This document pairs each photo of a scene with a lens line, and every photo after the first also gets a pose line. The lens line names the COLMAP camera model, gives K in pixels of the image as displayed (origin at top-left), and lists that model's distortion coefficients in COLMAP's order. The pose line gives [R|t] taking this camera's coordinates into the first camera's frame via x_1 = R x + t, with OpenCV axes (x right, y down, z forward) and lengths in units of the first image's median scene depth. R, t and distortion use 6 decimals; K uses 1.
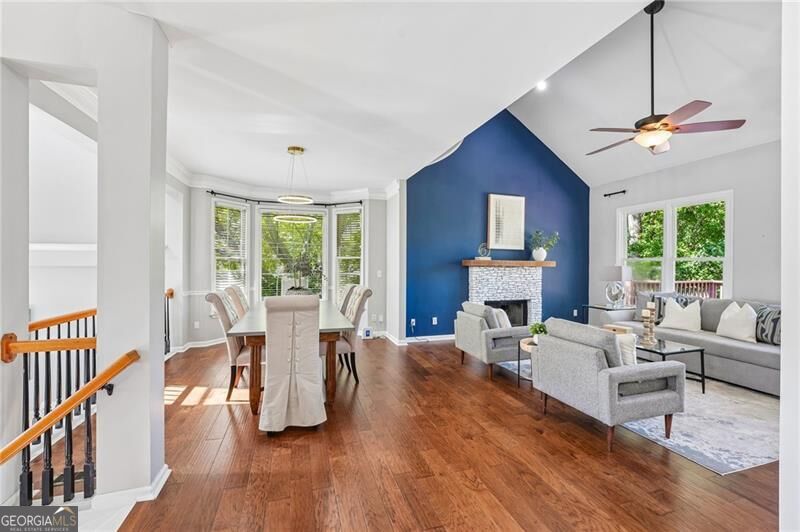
lens RADIAL K [[323.5, 0, 394.6], [0, 323.5, 263.2], [0, 0, 1]] dist [-0.020988, -0.000103]
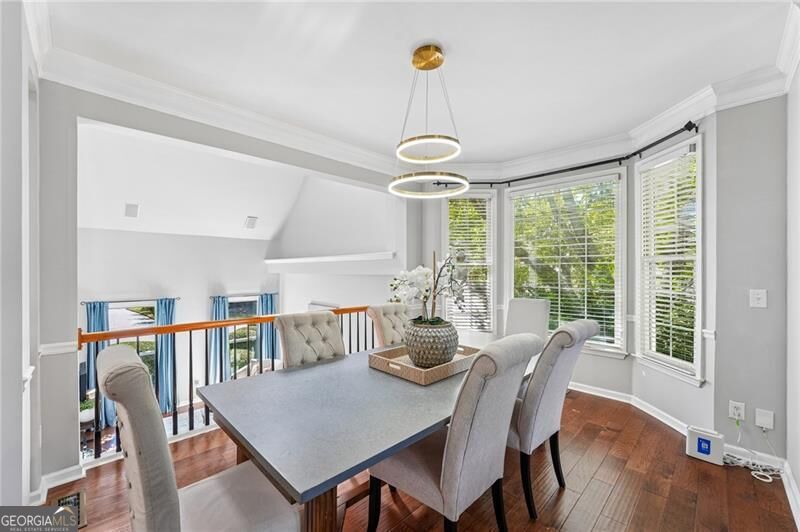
lens RADIAL K [[323.5, 0, 393.9], [0, 323.5, 271.0], [0, 0, 1]] dist [-0.020988, -0.000103]
pose [[0.473984, 0.000192, -0.880534, 0.076398], [0.002534, 0.999996, 0.001582, -0.001574], [0.880530, -0.002981, 0.473981, 0.460747]]
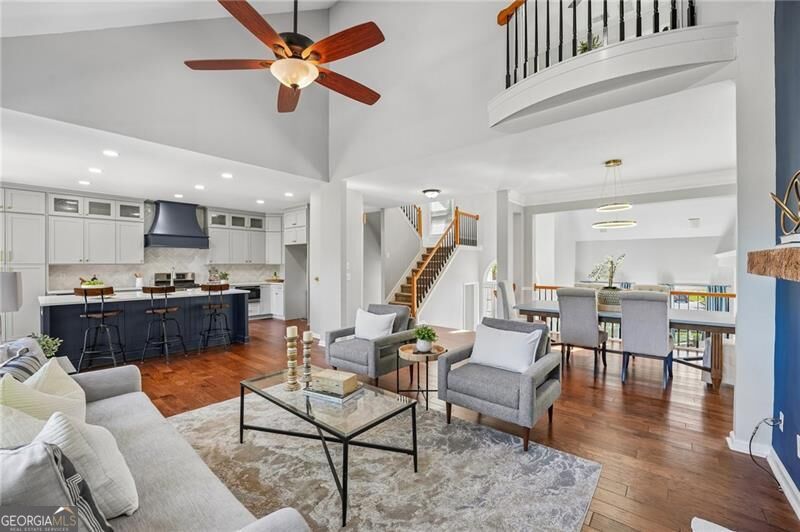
lens RADIAL K [[323.5, 0, 402.4], [0, 323.5, 265.4], [0, 0, 1]] dist [-0.020988, -0.000103]
pose [[-0.825202, 0.003518, -0.564826, 0.612344], [0.000659, 0.999986, 0.005266, -0.005612], [0.564837, 0.003973, -0.825193, 0.998648]]
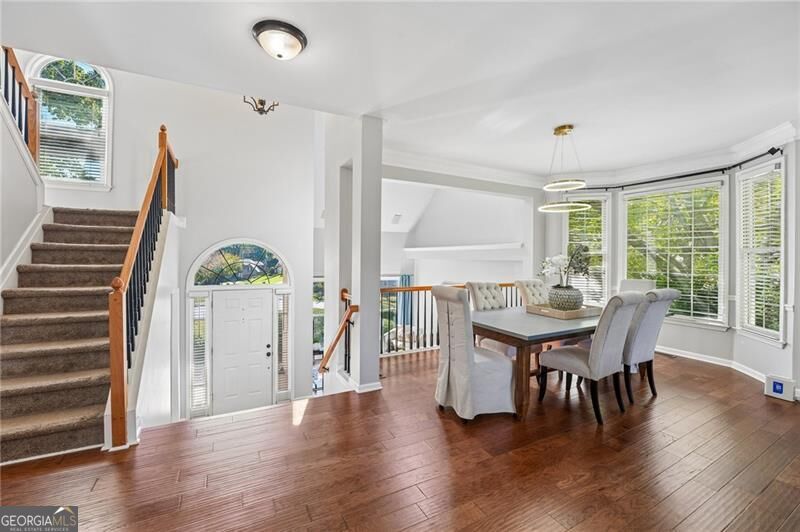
lens RADIAL K [[323.5, 0, 399.5], [0, 323.5, 255.8], [0, 0, 1]] dist [-0.020988, -0.000103]
pose [[0.211111, -0.003040, -0.977457, 0.293696], [-0.008342, 0.999953, -0.004912, 0.001213], [0.977426, 0.009191, 0.211076, 0.245952]]
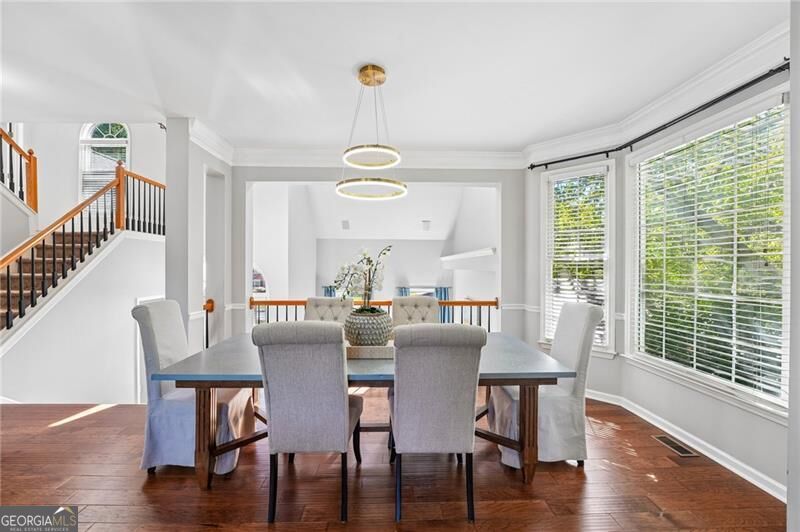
lens RADIAL K [[323.5, 0, 397.5], [0, 323.5, 269.2], [0, 0, 1]] dist [-0.020988, -0.000103]
pose [[-0.238933, 0.005871, -0.971018, 0.158096], [-0.004034, 0.999967, 0.007039, -0.001122], [0.971028, 0.005599, -0.238901, 0.783890]]
